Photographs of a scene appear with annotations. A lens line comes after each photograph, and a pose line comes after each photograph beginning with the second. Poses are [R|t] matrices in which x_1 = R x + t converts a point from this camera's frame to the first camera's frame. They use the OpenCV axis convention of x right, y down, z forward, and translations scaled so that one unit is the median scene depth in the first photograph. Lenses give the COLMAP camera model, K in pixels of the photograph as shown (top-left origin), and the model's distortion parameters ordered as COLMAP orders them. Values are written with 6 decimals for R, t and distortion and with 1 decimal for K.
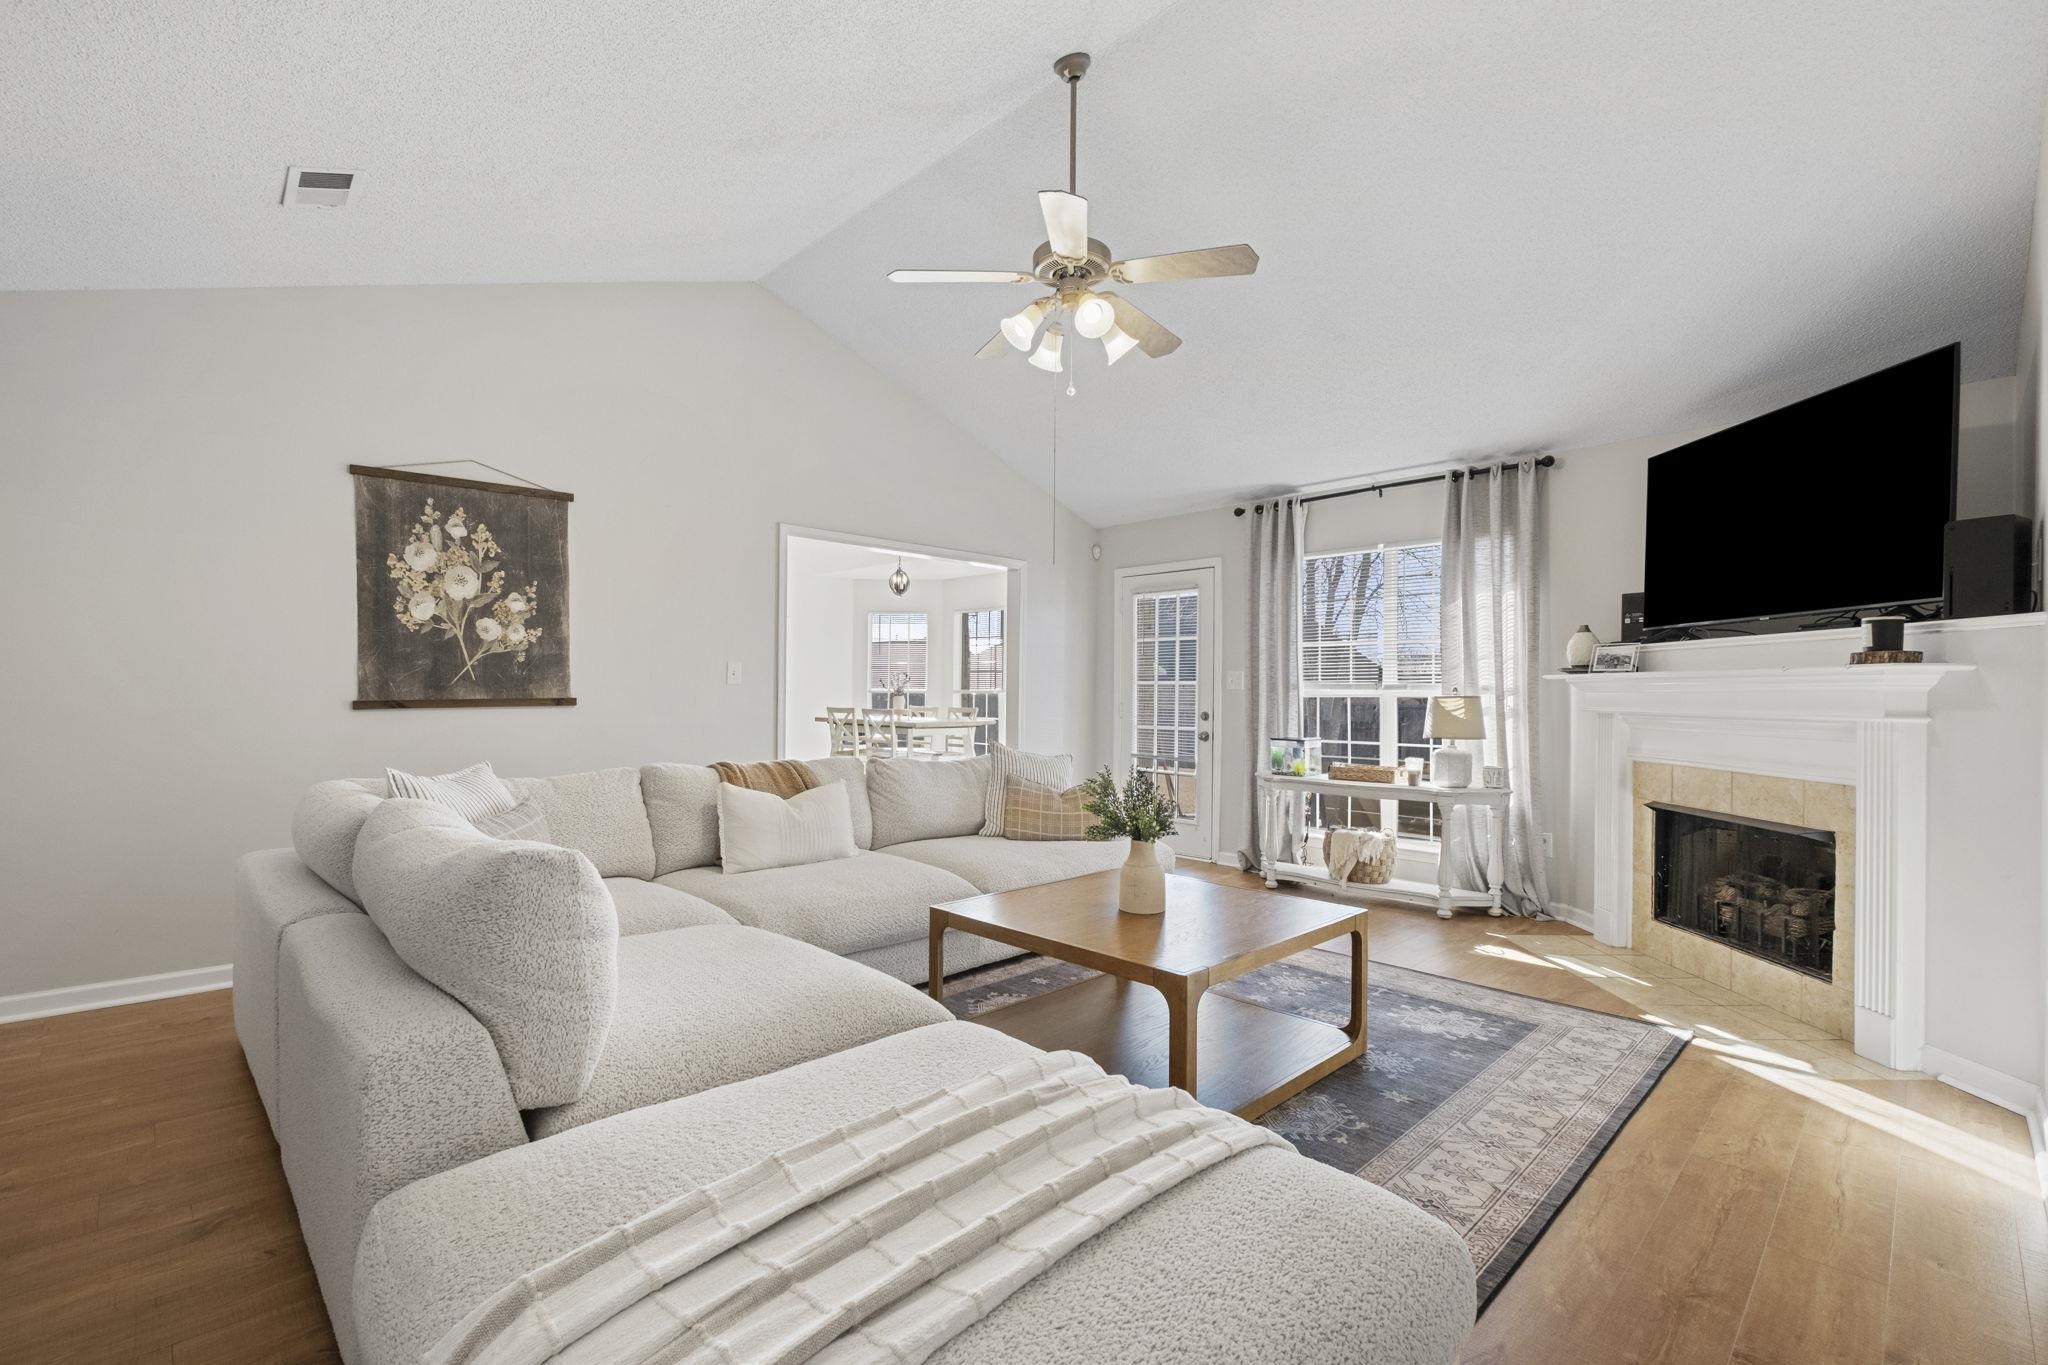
lens RADIAL K [[910.0, 0, 1024.9], [0, 910.0, 688.6], [0, 0, 1]] dist [-0.002285, -0.000474]
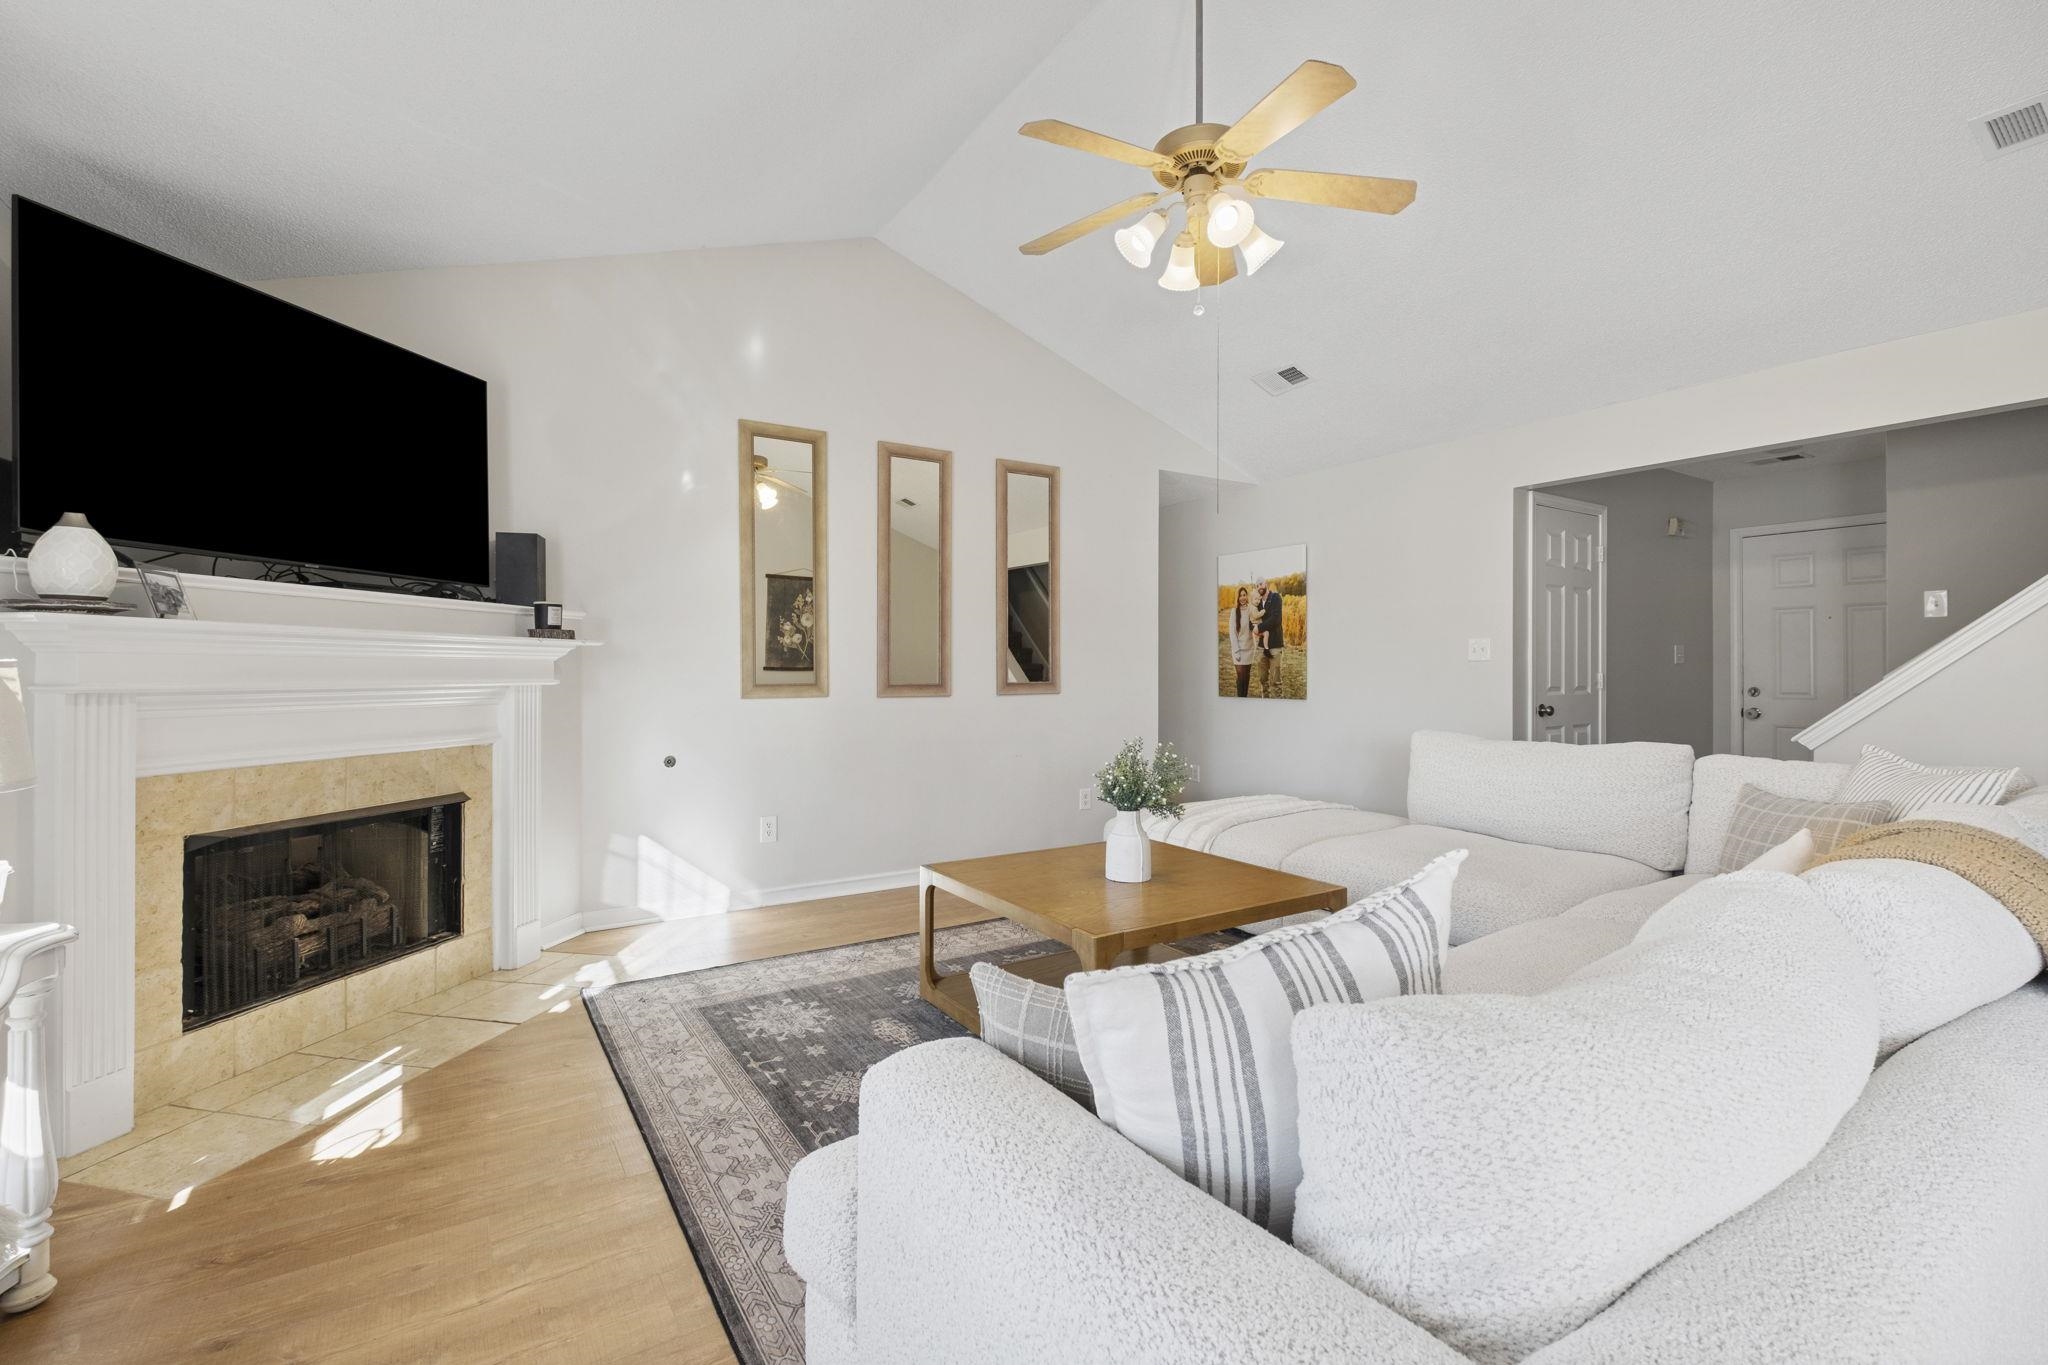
lens RADIAL K [[910.0, 0, 1031.8], [0, 910.0, 677.3], [0, 0, 1]] dist [-0.002285, -0.000474]
pose [[-0.981350, -0.014421, 0.191686, 0.035986], [-0.013999, 0.999896, 0.003554, 0.010320], [-0.191717, 0.000804, -0.981450, 1.796543]]
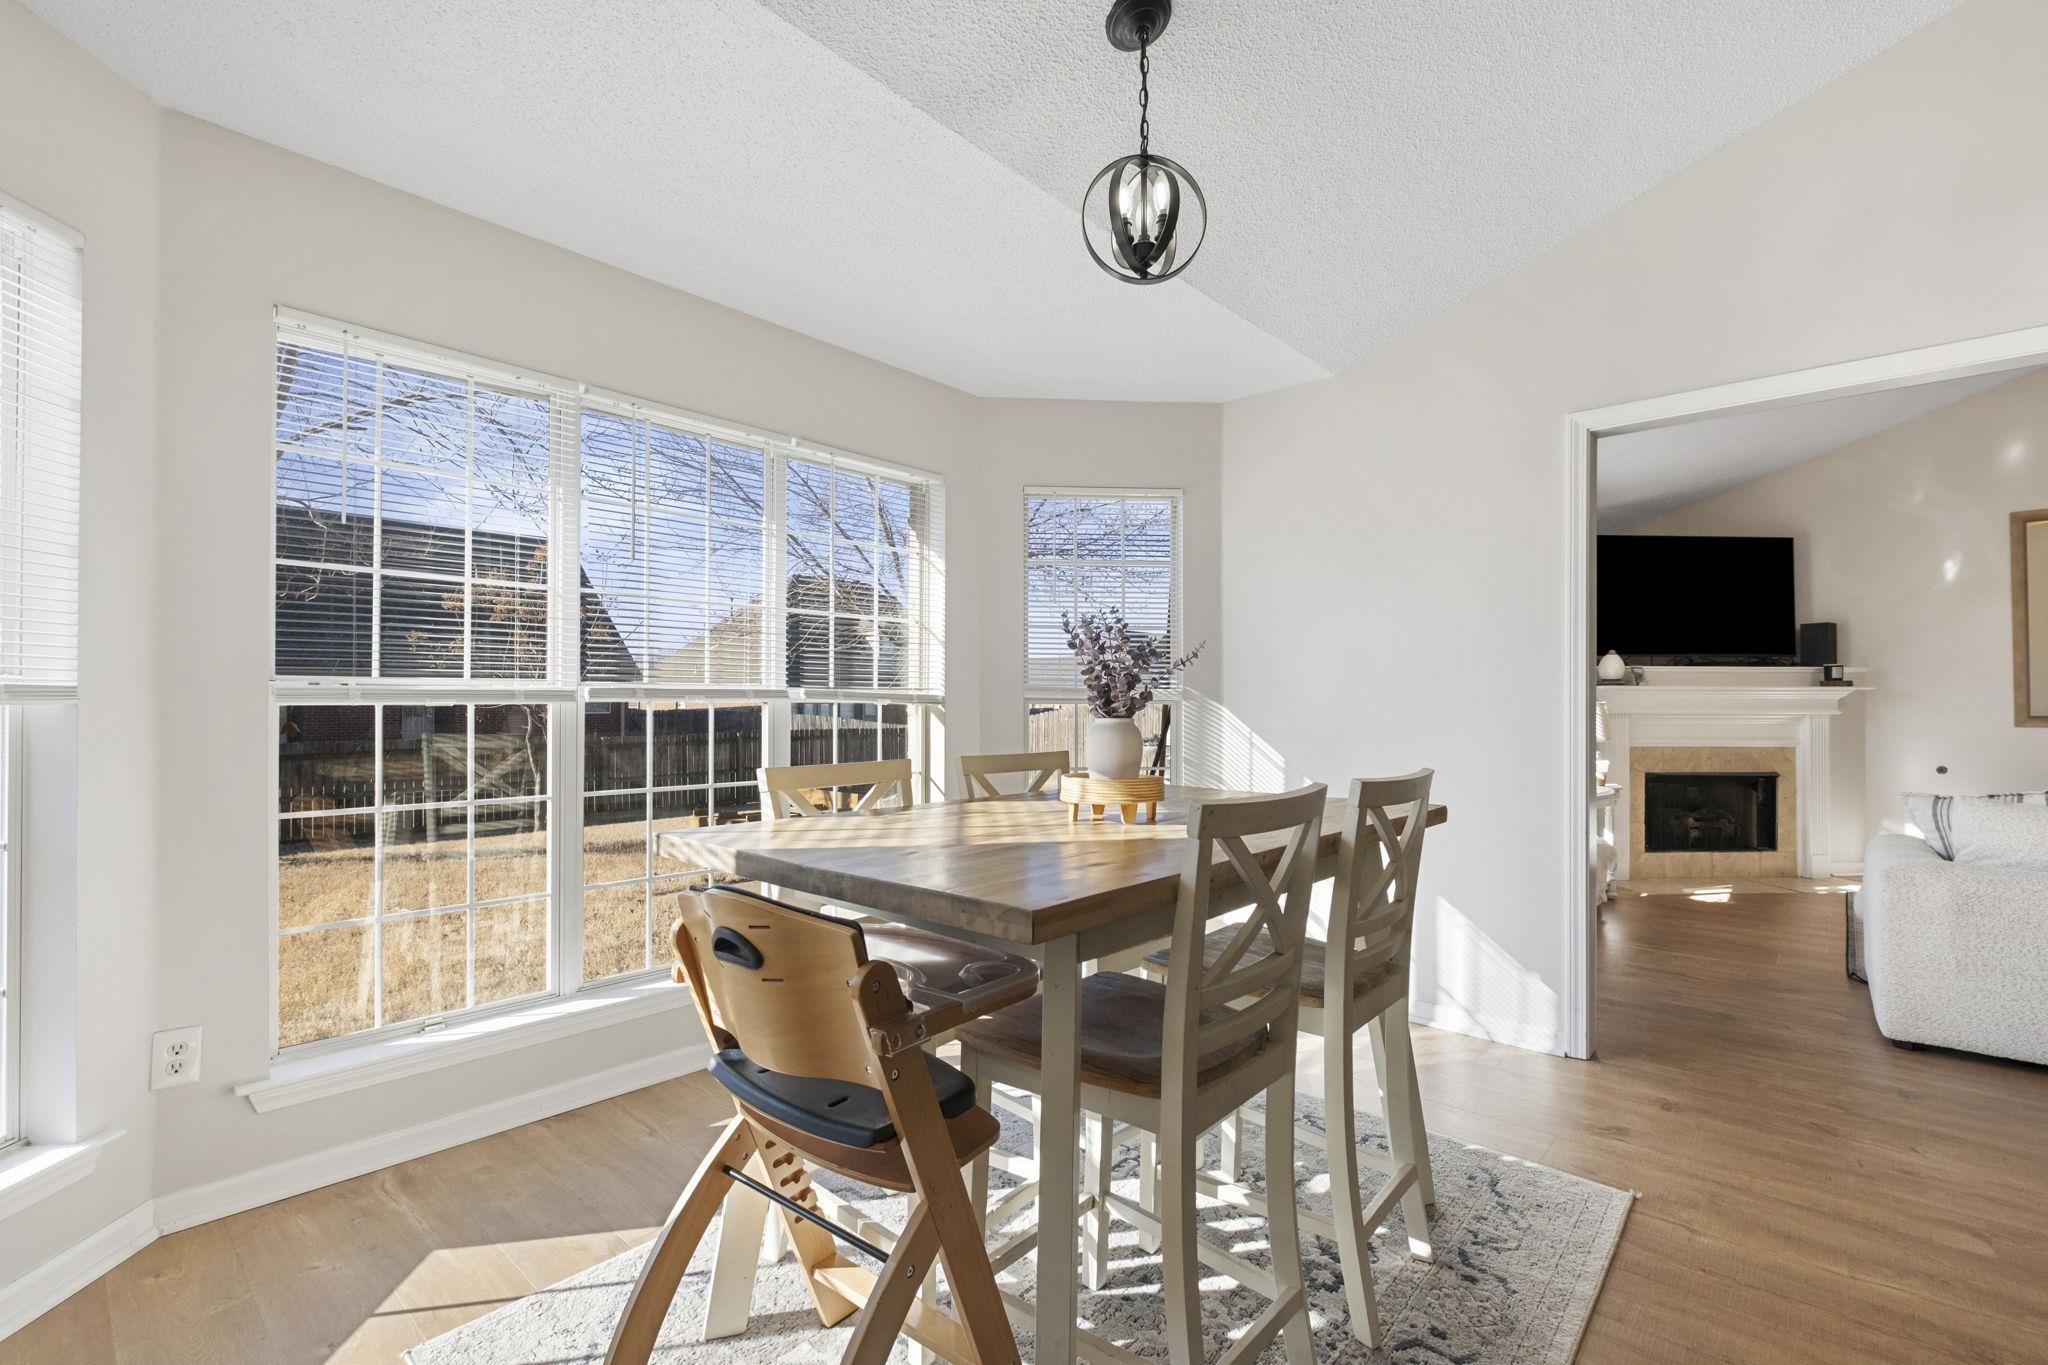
lens RADIAL K [[910.0, 0, 1019.4], [0, 910.0, 695.5], [0, 0, 1]] dist [-0.002285, -0.000474]
pose [[-0.068207, -0.005673, 0.997655, -0.873364], [-0.004569, 0.999975, 0.005374, -0.007615], [-0.997661, -0.004192, -0.068231, 2.575983]]
